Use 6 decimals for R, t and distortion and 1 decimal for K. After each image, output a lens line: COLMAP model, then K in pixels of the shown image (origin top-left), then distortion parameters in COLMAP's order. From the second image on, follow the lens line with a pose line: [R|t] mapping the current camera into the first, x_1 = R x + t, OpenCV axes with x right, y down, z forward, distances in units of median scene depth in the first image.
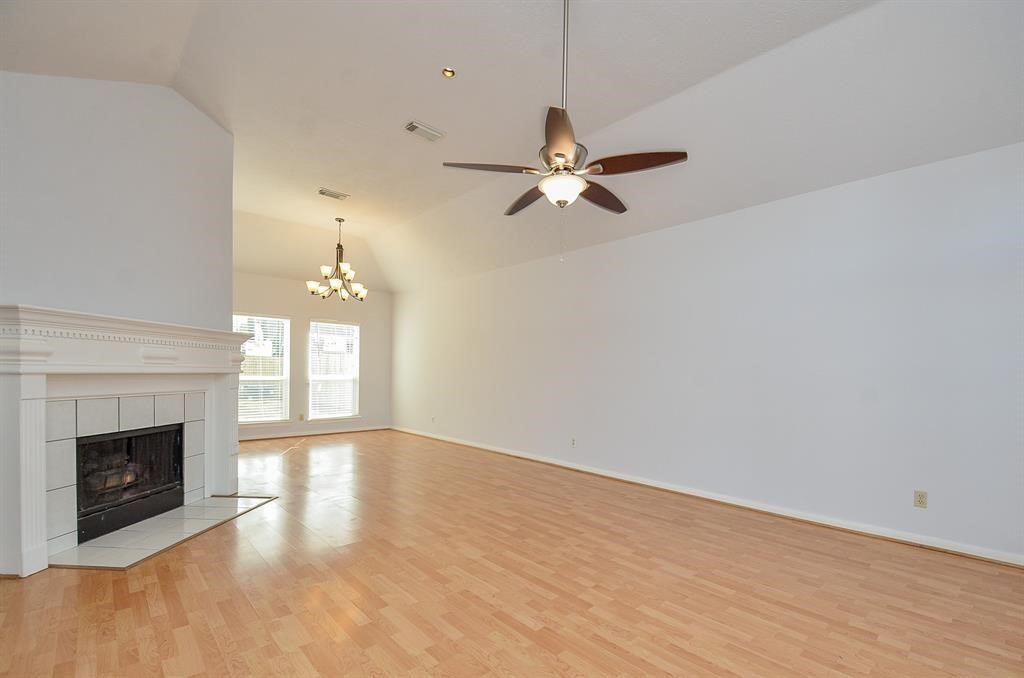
lens RADIAL K [[456.8, 0, 525.3], [0, 456.8, 381.9], [0, 0, 1]] dist [-0.002497, -0.000487]
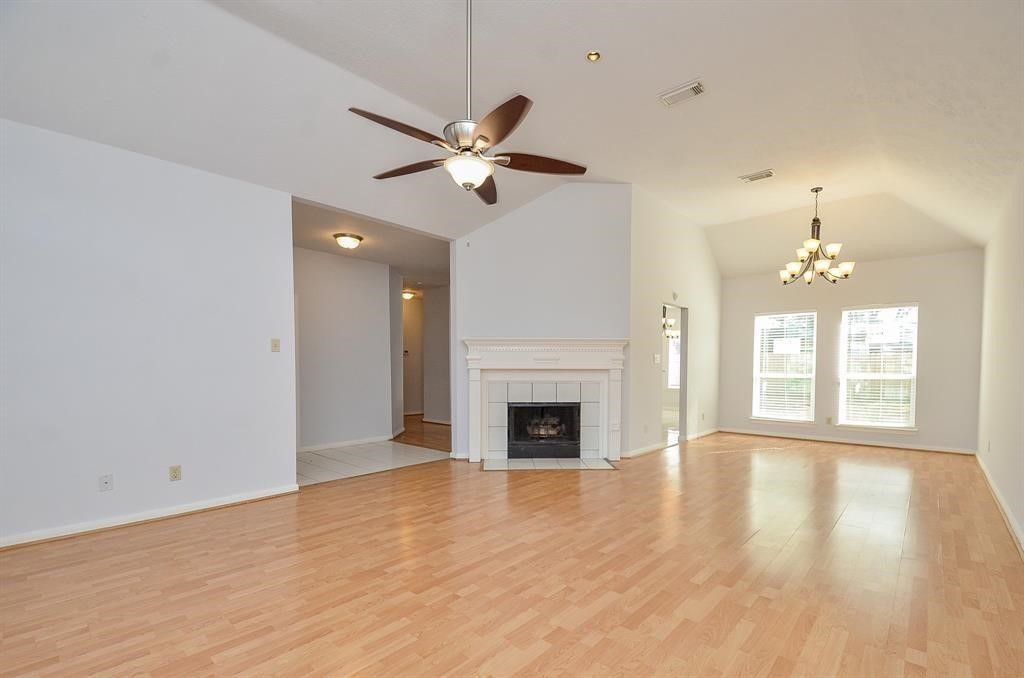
lens RADIAL K [[456.8, 0, 525.3], [0, 456.8, 381.9], [0, 0, 1]] dist [-0.002497, -0.000487]
pose [[0.080903, 0.018542, -0.996549, 0.400835], [-0.022628, 0.999603, 0.016762, 0.000953], [0.996465, 0.021194, 0.081291, 0.397184]]
